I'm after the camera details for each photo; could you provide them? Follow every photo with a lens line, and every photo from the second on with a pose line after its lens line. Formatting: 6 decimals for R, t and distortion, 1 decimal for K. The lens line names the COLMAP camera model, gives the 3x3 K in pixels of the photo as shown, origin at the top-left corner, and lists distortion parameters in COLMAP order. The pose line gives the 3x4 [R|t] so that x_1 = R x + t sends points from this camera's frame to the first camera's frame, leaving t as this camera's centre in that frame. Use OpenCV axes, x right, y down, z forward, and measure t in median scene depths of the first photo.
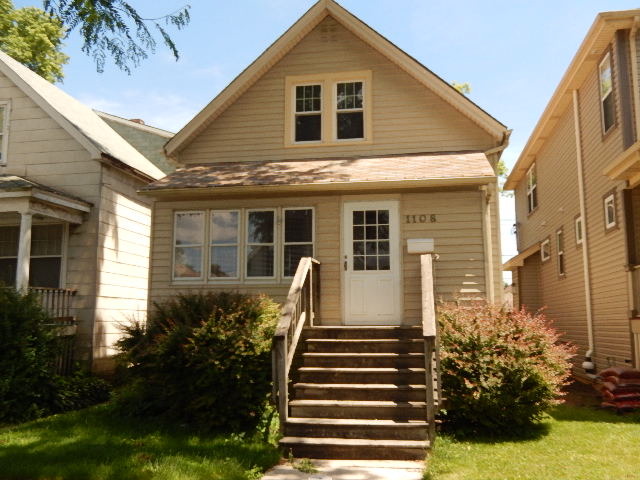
lens RADIAL K [[598.6, 0, 320.0], [0, 598.6, 240.0], [0, 0, 1]] dist [-0.007830, -0.010350]
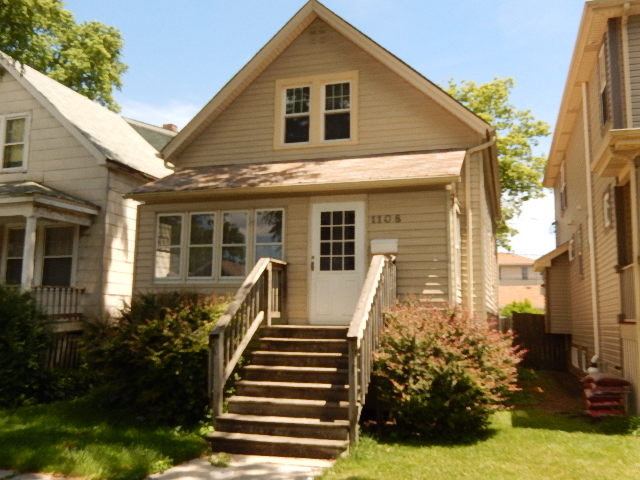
lens RADIAL K [[601.2, 0, 320.0], [0, 601.2, 240.0], [0, 0, 1]] dist [-0.011190, -0.013107]
pose [[0.991892, -0.003153, -0.127041, 0.166272], [0.003194, 0.999995, 0.000121, -0.001119], [0.127040, -0.000526, 0.991897, -0.003344]]
